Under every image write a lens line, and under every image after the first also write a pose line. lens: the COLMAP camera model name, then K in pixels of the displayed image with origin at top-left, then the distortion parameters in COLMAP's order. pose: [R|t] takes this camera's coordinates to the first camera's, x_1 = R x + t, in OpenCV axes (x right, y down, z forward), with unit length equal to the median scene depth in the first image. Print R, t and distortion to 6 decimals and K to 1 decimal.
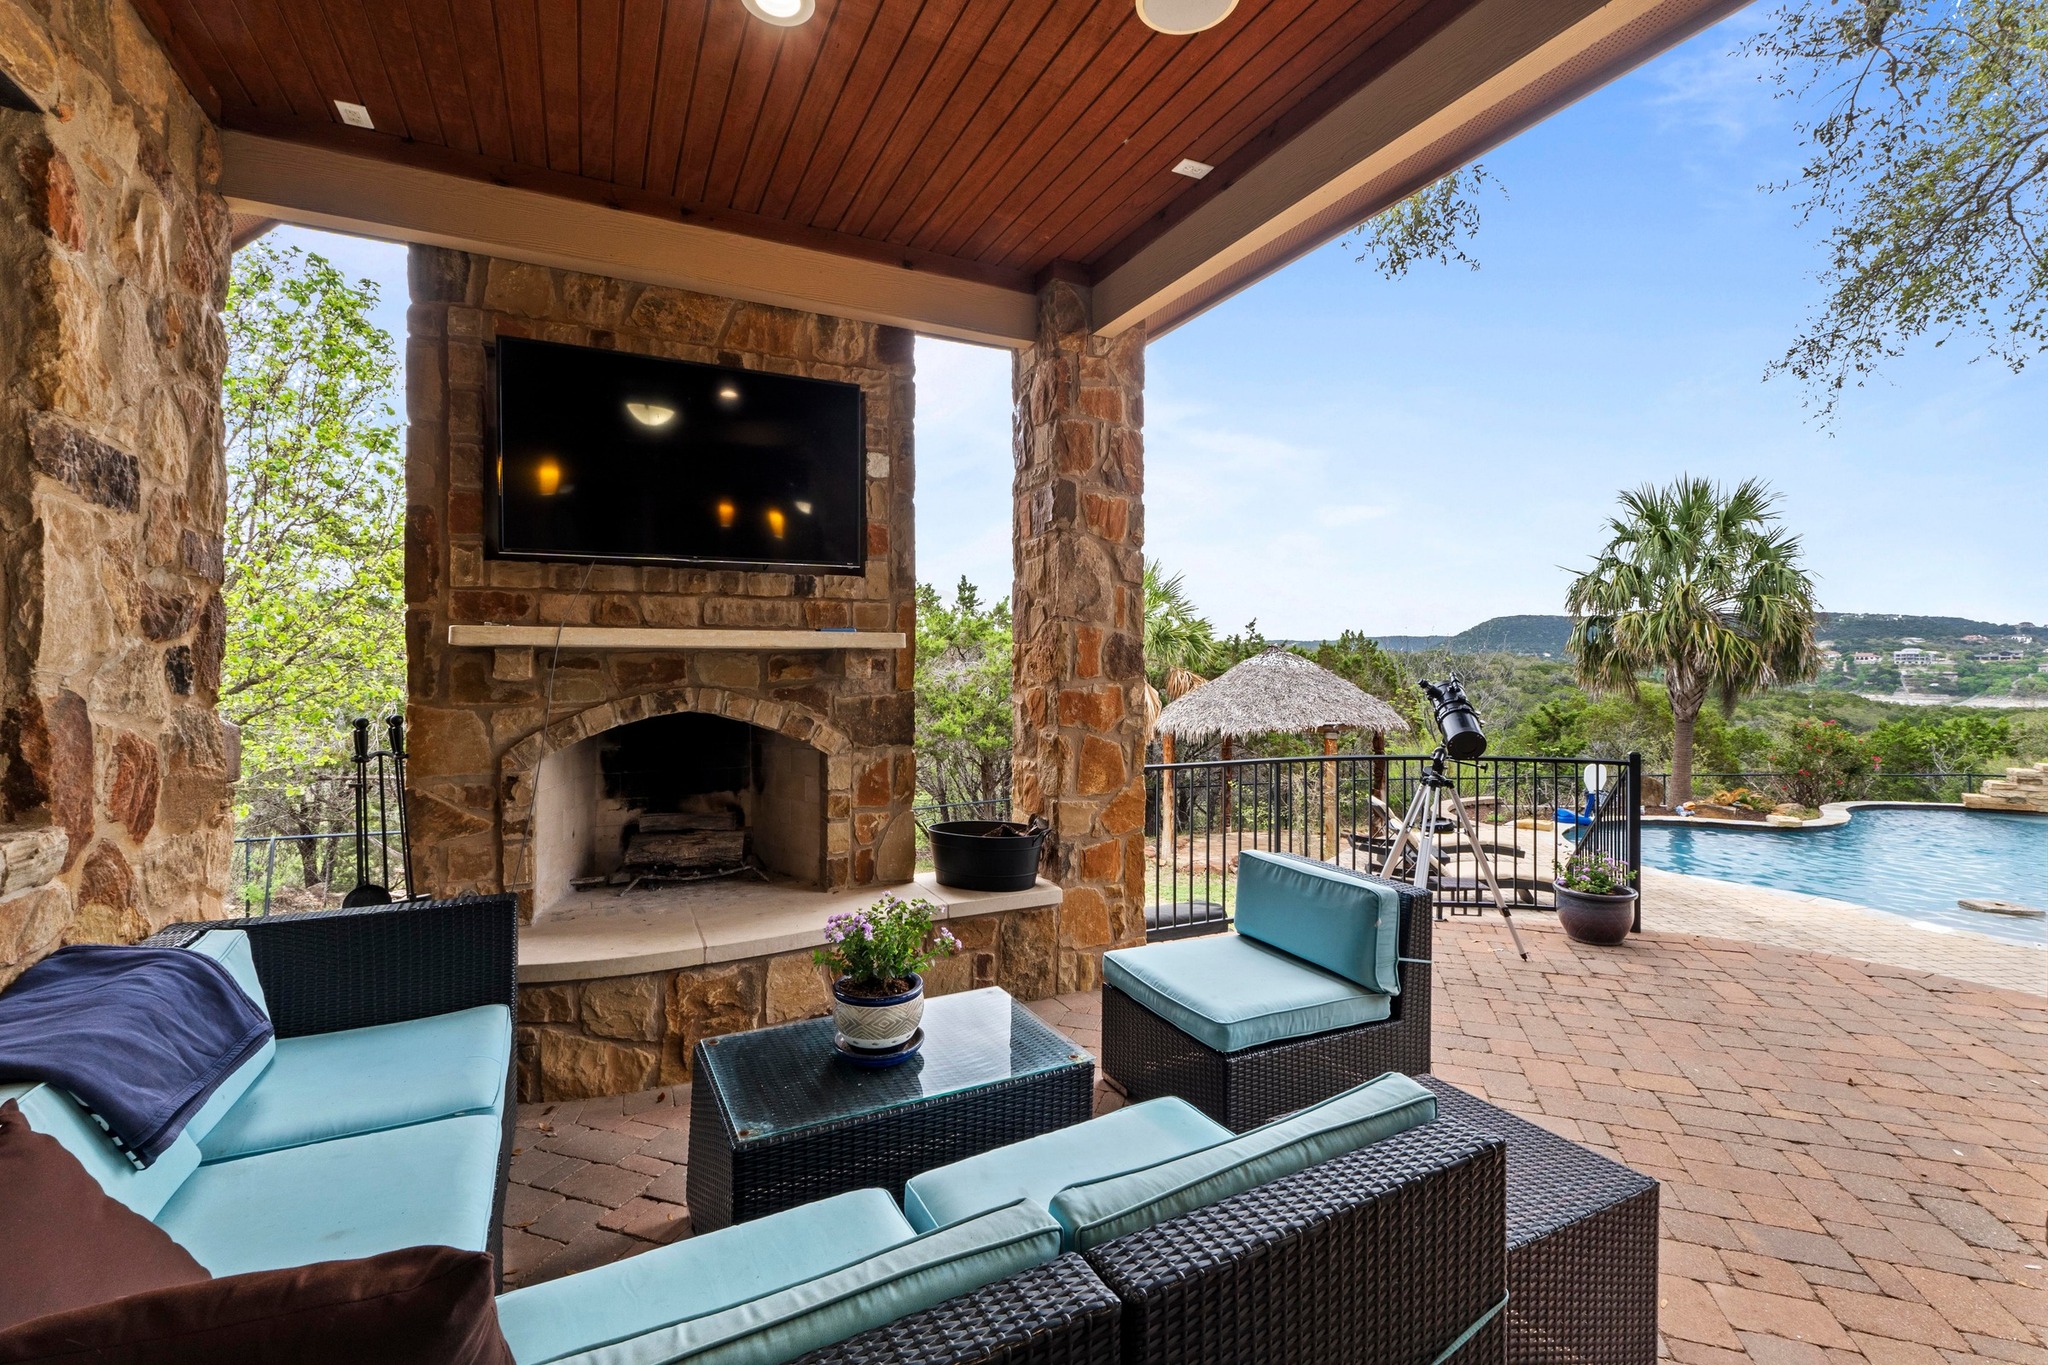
lens RADIAL K [[879.6, 0, 1025.7], [0, 879.6, 667.3], [0, 0, 1]] dist [-0.004676, 0.000135]
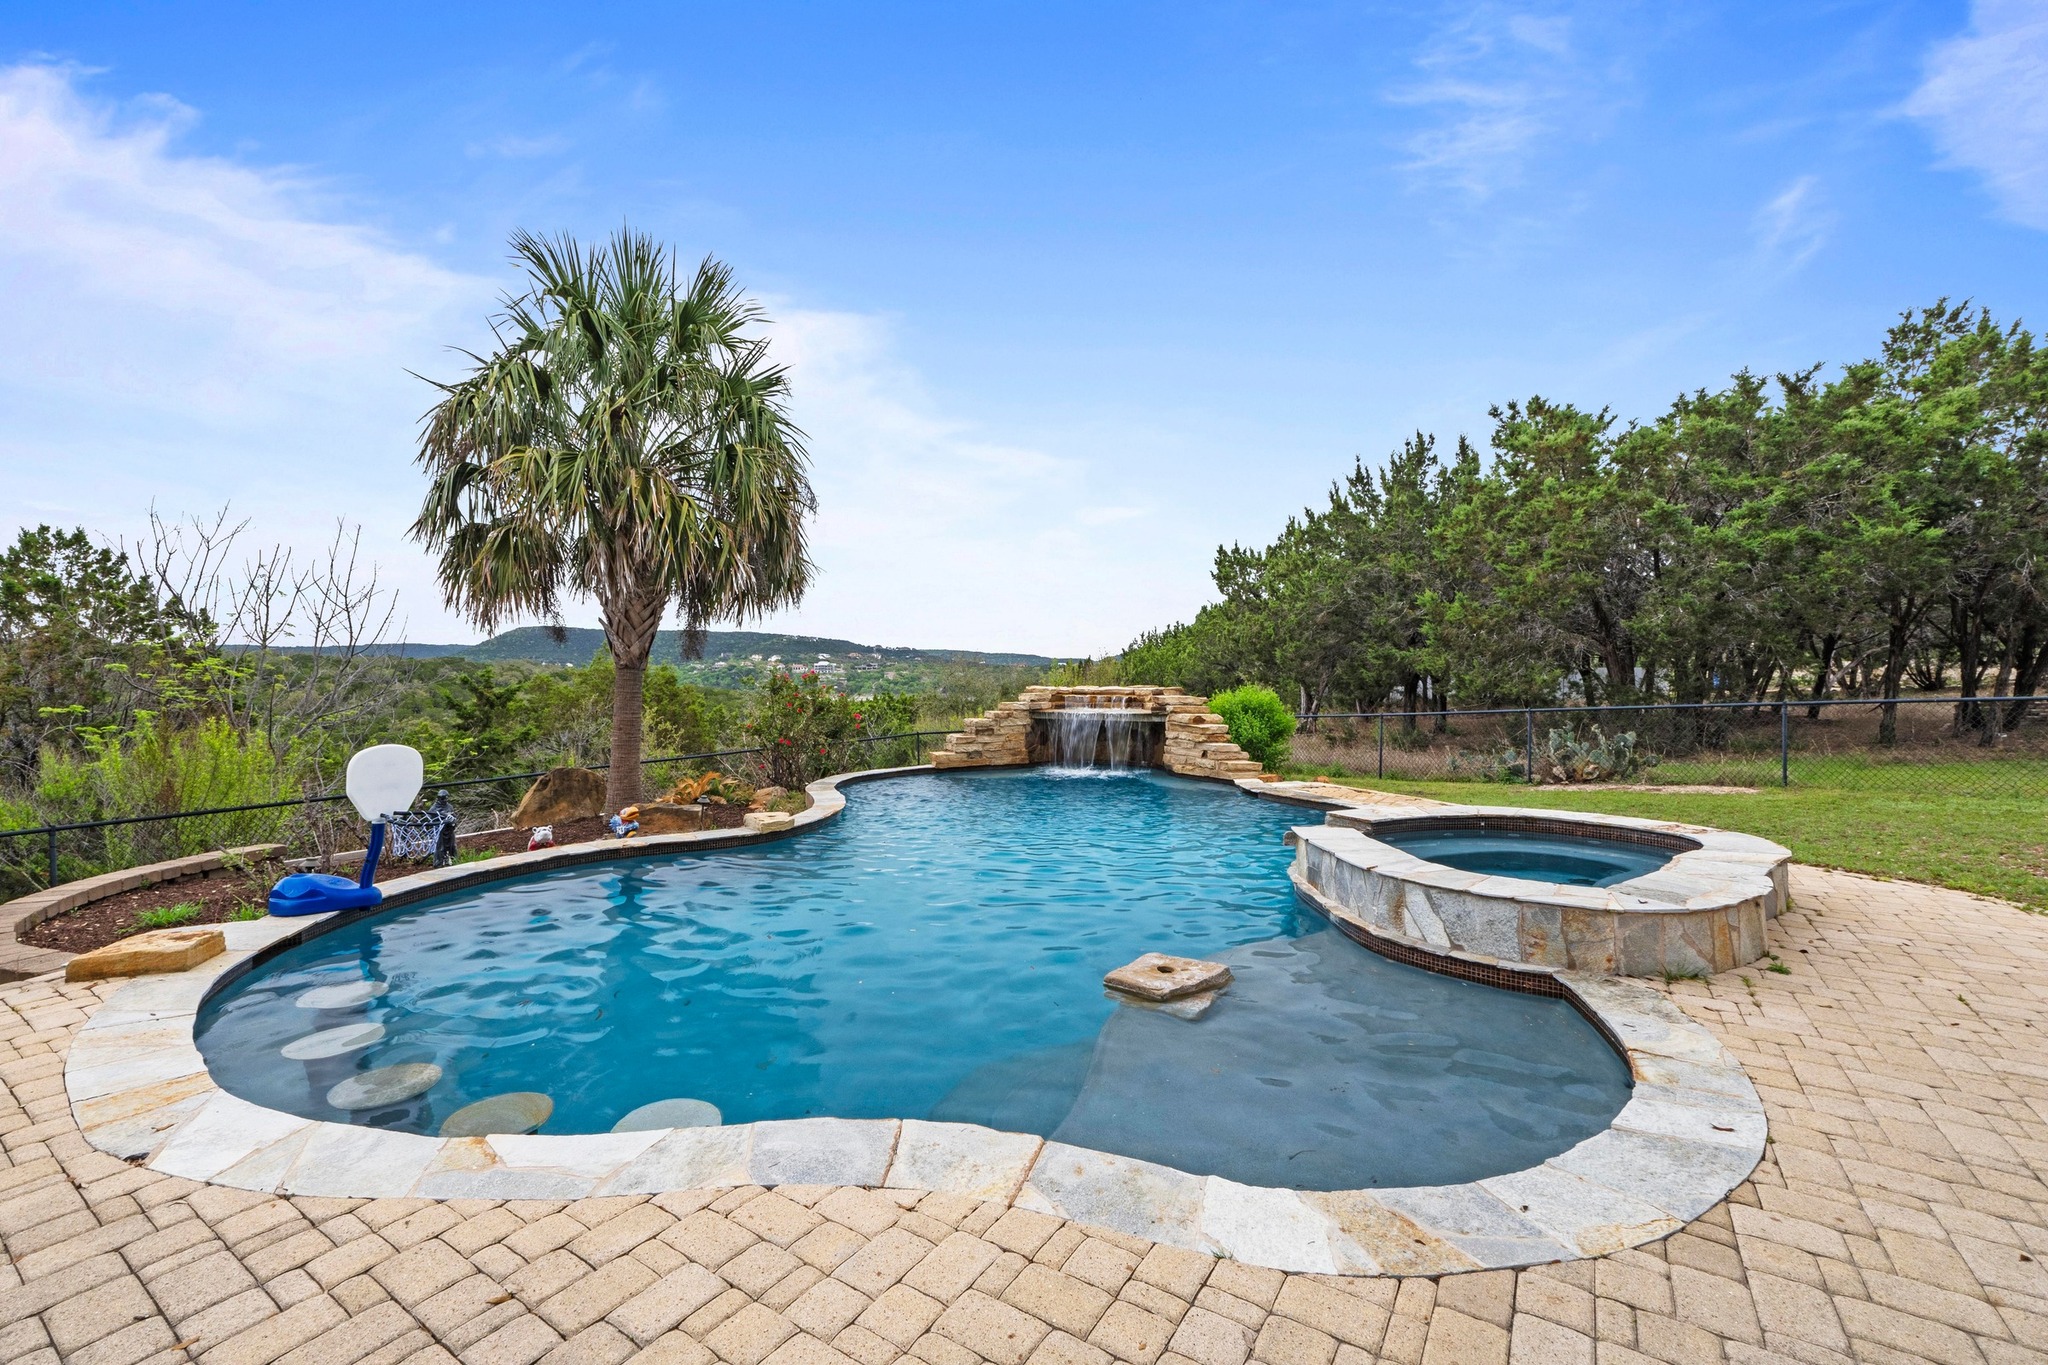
lens RADIAL K [[879.6, 0, 1025.7], [0, 879.6, 667.3], [0, 0, 1]] dist [-0.004676, 0.000135]
pose [[0.526299, 0.002031, 0.850297, 0.414957], [0.006239, 0.999961, -0.006250, 0.070608], [-0.850277, 0.008594, 0.526265, 0.493769]]
